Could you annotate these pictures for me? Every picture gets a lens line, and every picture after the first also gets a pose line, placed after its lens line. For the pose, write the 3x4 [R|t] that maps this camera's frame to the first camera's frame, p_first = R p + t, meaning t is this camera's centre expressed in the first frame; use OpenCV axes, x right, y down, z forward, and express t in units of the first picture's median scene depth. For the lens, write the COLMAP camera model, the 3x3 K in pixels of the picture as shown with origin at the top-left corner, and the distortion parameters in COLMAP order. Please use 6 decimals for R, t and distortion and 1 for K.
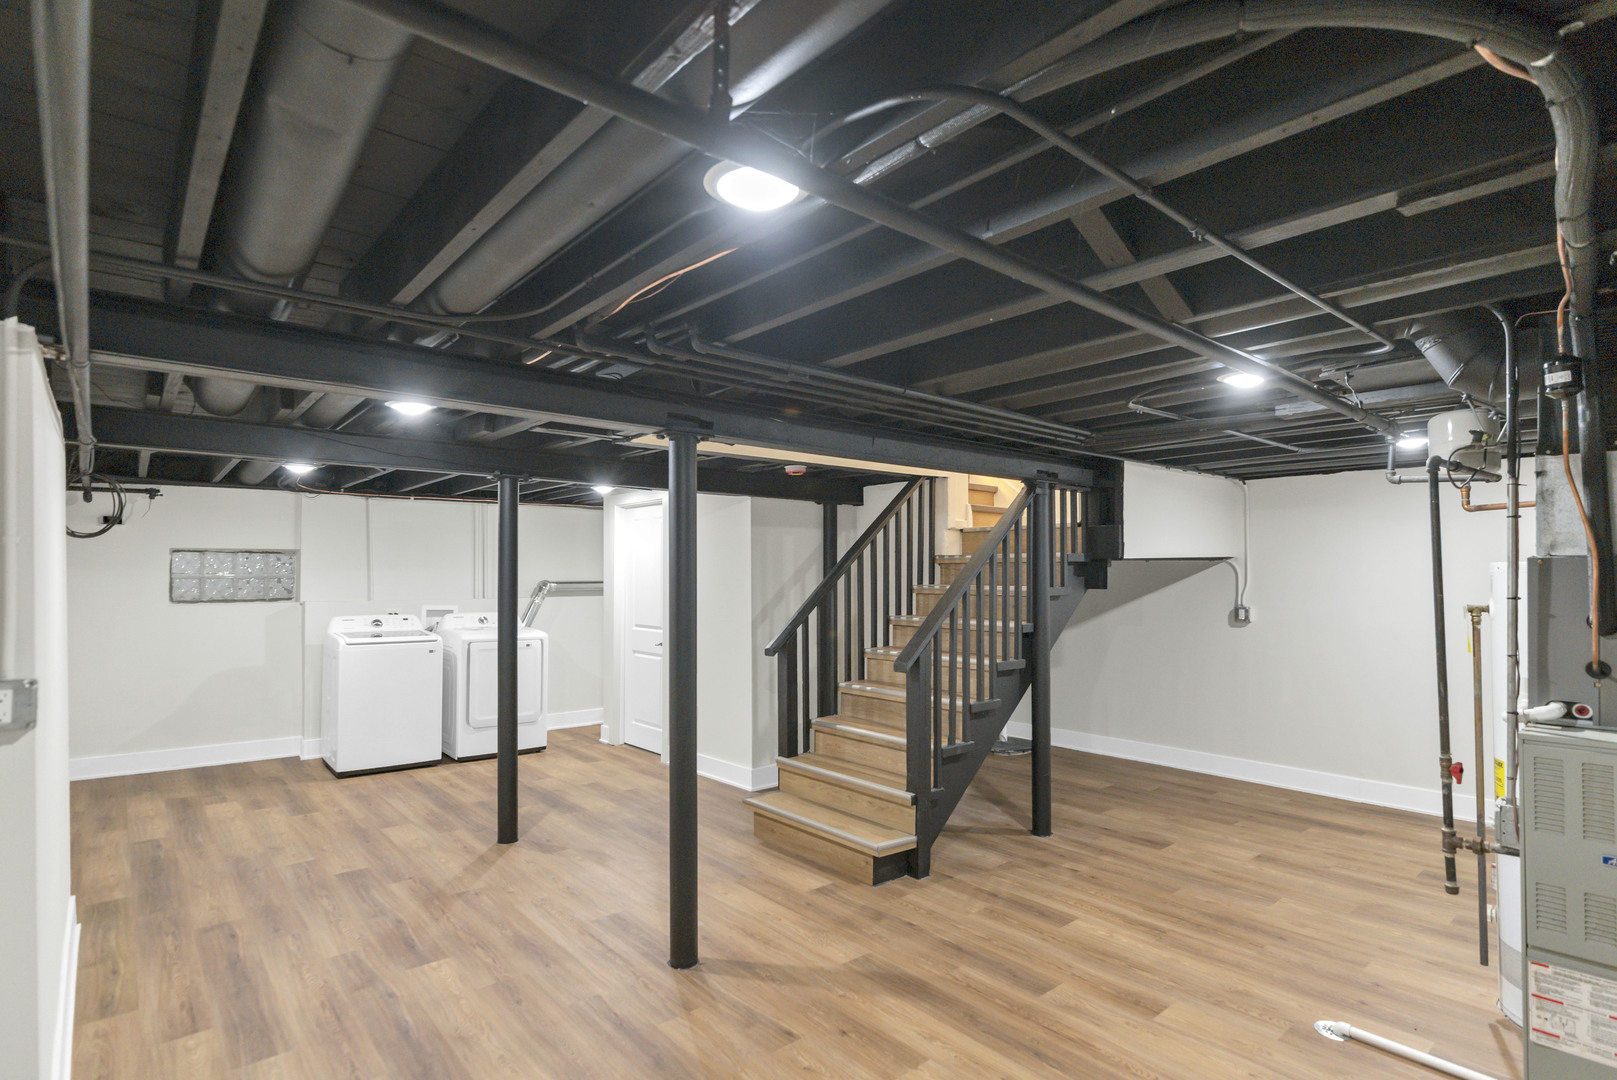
lens RADIAL K [[807.2, 0, 802.3], [0, 807.2, 563.2], [0, 0, 1]] dist [-0.001905, -0.001043]
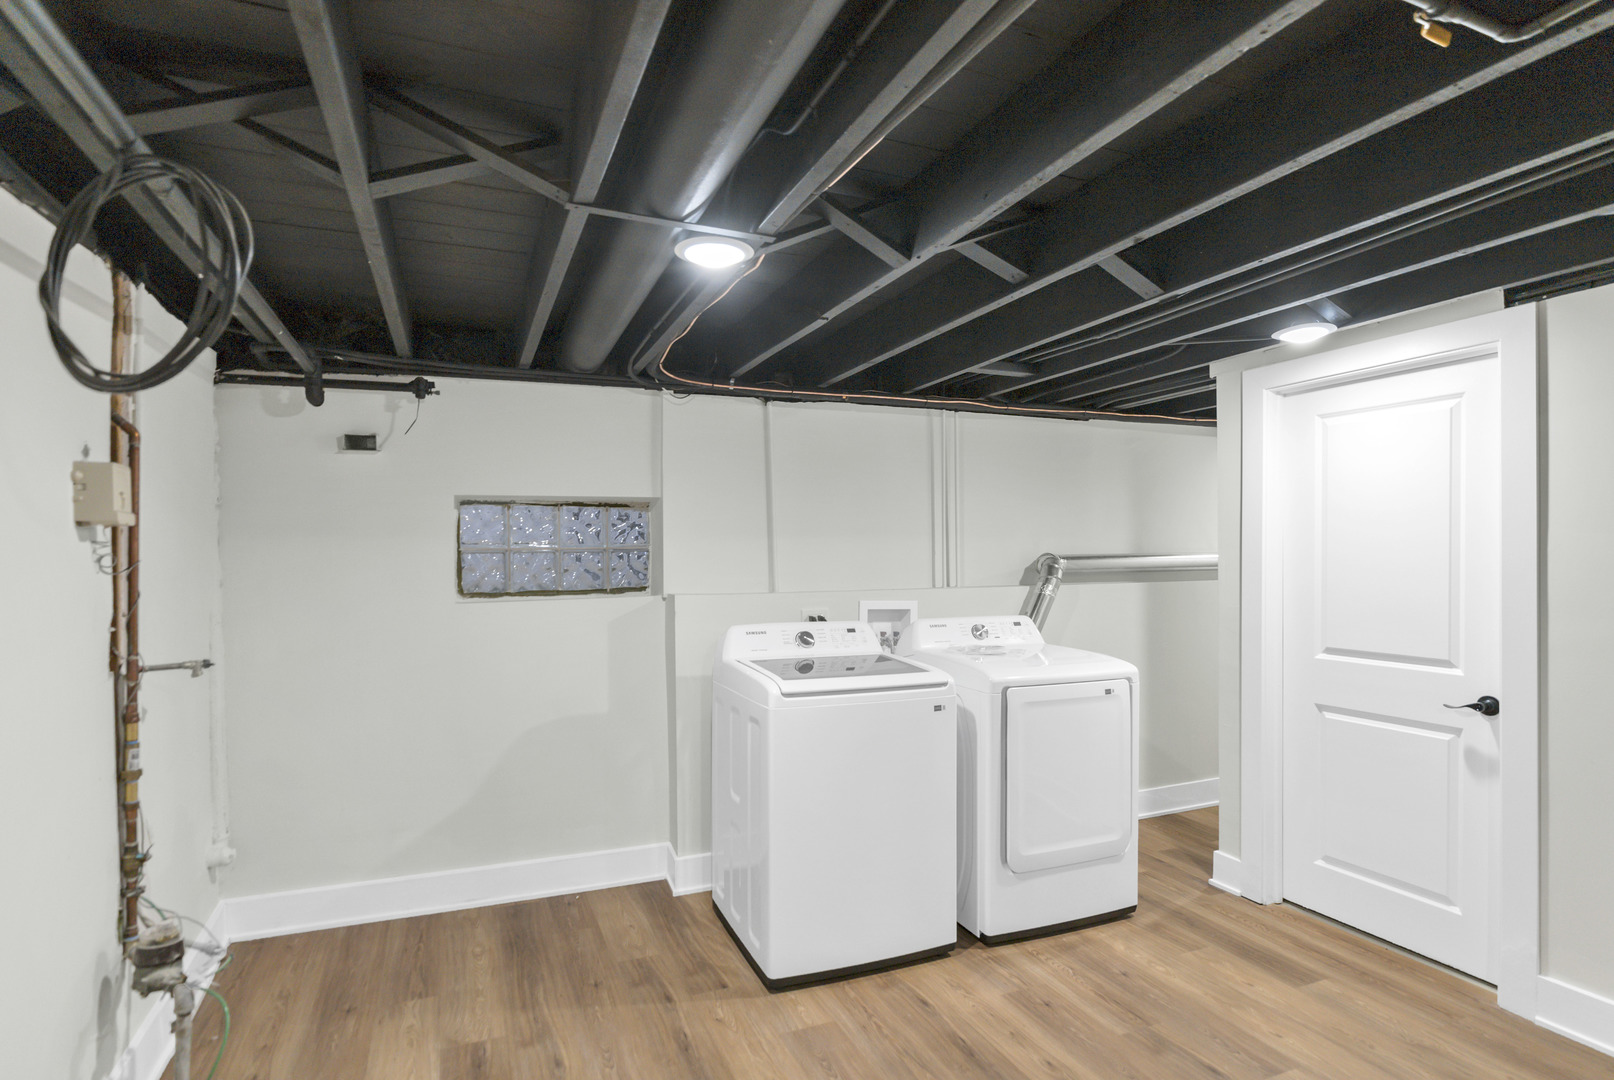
lens RADIAL K [[805.7, 0, 800.8], [0, 805.7, 563.2], [0, 0, 1]] dist [-0.001905, -0.001043]
pose [[0.955787, -0.002648, -0.294047, -0.387037], [0.011058, 0.999576, 0.026944, 0.013782], [0.293851, -0.029004, 0.955411, 0.527670]]
